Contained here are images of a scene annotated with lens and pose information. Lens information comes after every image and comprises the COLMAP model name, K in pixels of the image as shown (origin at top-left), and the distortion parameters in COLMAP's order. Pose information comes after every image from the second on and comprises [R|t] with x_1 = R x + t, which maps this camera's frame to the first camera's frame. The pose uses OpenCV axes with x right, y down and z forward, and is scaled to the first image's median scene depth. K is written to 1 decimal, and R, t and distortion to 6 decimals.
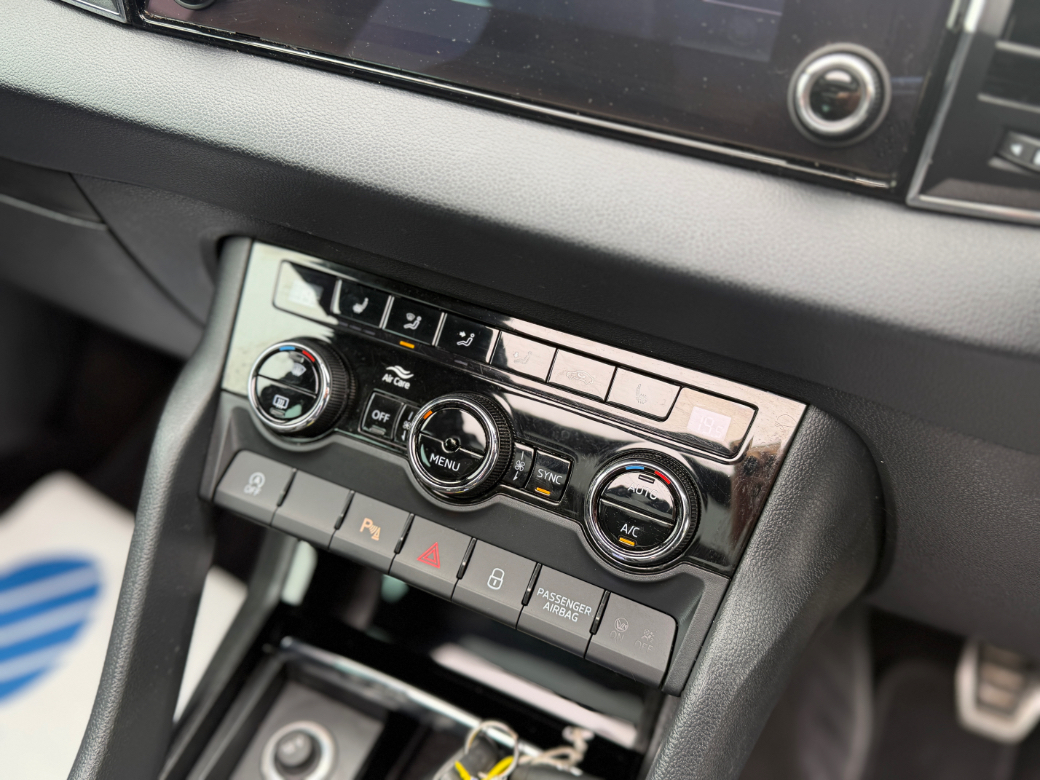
lens RADIAL K [[916.6, 0, 520.0], [0, 916.6, 390.0], [0, 0, 1]] dist [0.176940, -0.388999]
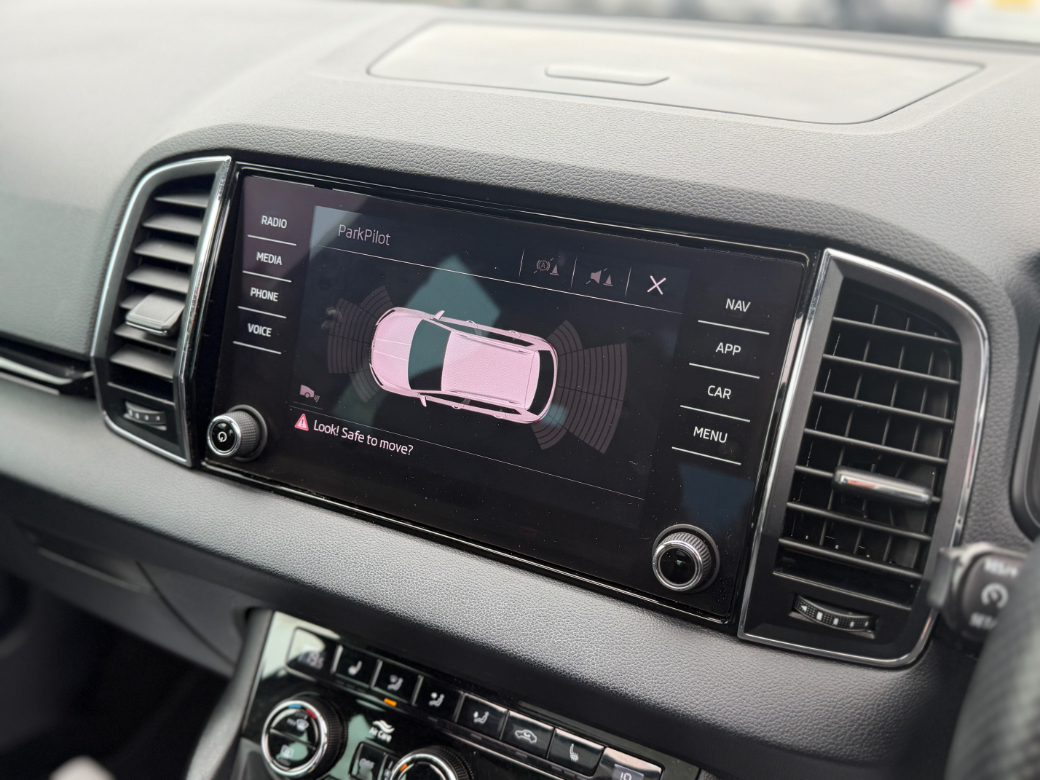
lens RADIAL K [[928.0, 0, 520.0], [0, 928.0, 390.0], [0, 0, 1]] dist [0.196882, -0.502182]
pose [[0.999710, -0.009638, -0.022061, 0.107720], [0.004205, 0.972178, -0.234205, -0.204619], [0.023704, 0.234045, 0.971937, -0.424035]]
